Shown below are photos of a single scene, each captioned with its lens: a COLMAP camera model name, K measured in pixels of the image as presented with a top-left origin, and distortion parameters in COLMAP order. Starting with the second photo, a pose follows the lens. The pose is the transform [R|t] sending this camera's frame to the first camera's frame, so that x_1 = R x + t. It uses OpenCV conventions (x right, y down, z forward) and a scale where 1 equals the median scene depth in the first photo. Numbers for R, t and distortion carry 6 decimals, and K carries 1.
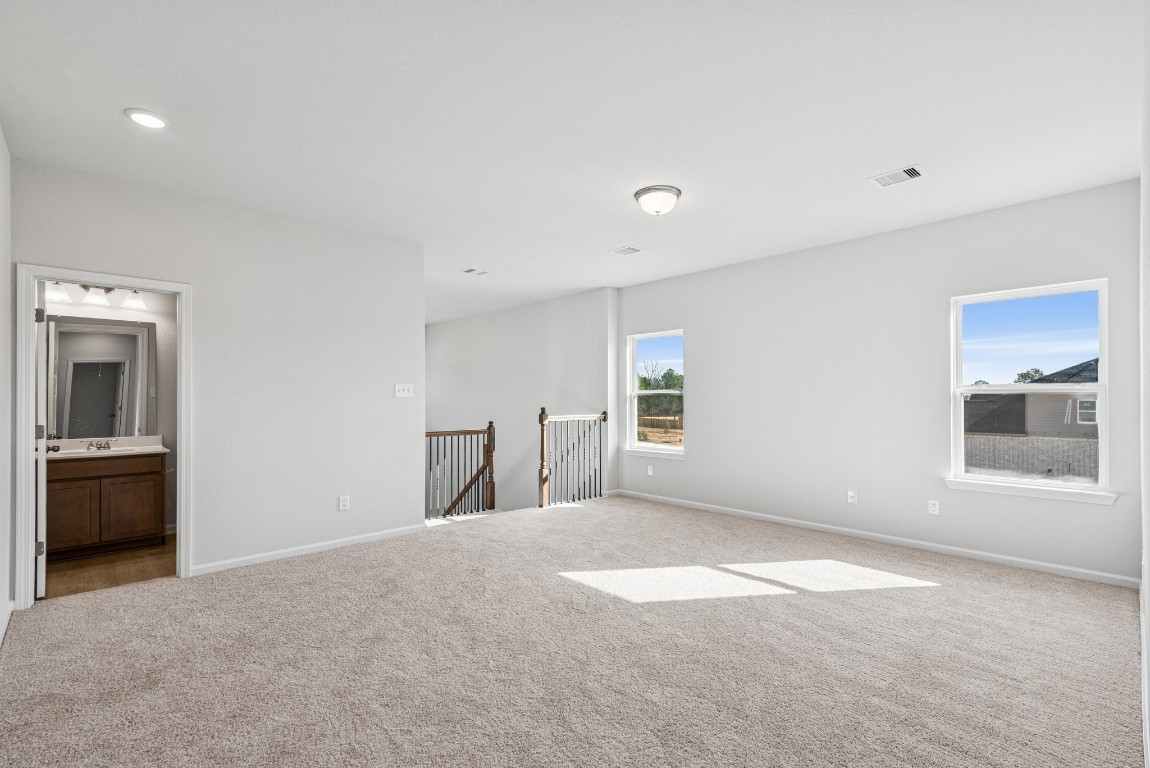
lens RADIAL K [[518.3, 0, 584.7], [0, 518.3, 395.9], [0, 0, 1]] dist [0.018337, -0.001291]
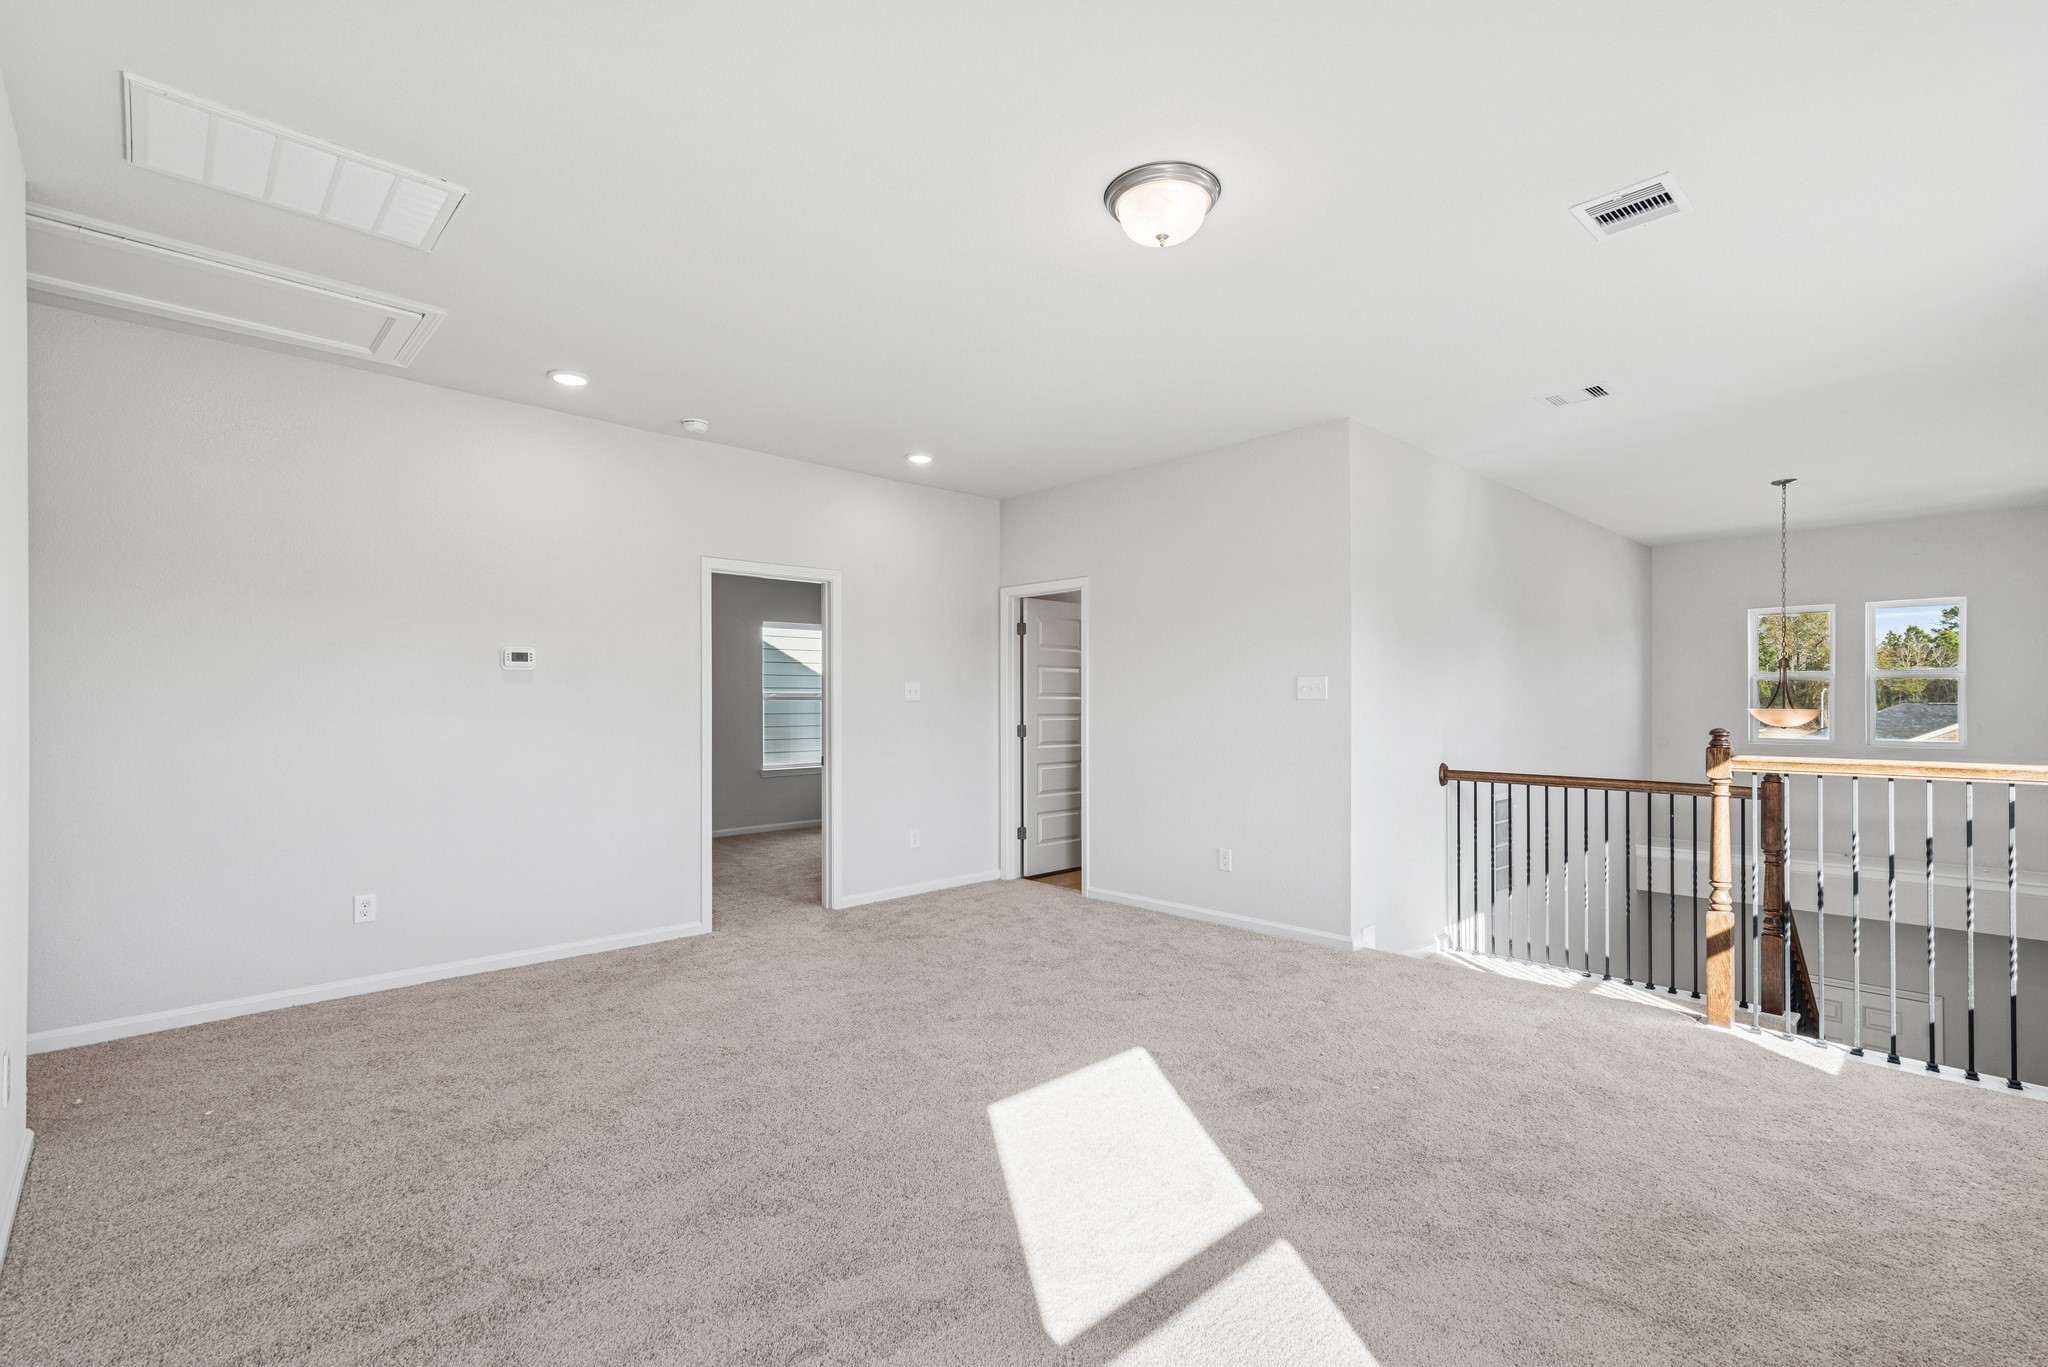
lens RADIAL K [[923.0, 0, 1014.5], [0, 923.0, 688.8], [0, 0, 1]] dist [0.018337, -0.001291]
pose [[-0.006672, -0.011817, -0.999908, 0.685250], [0.004128, 0.999921, -0.011845, 0.001521], [0.999969, -0.004206, -0.006623, 0.707870]]
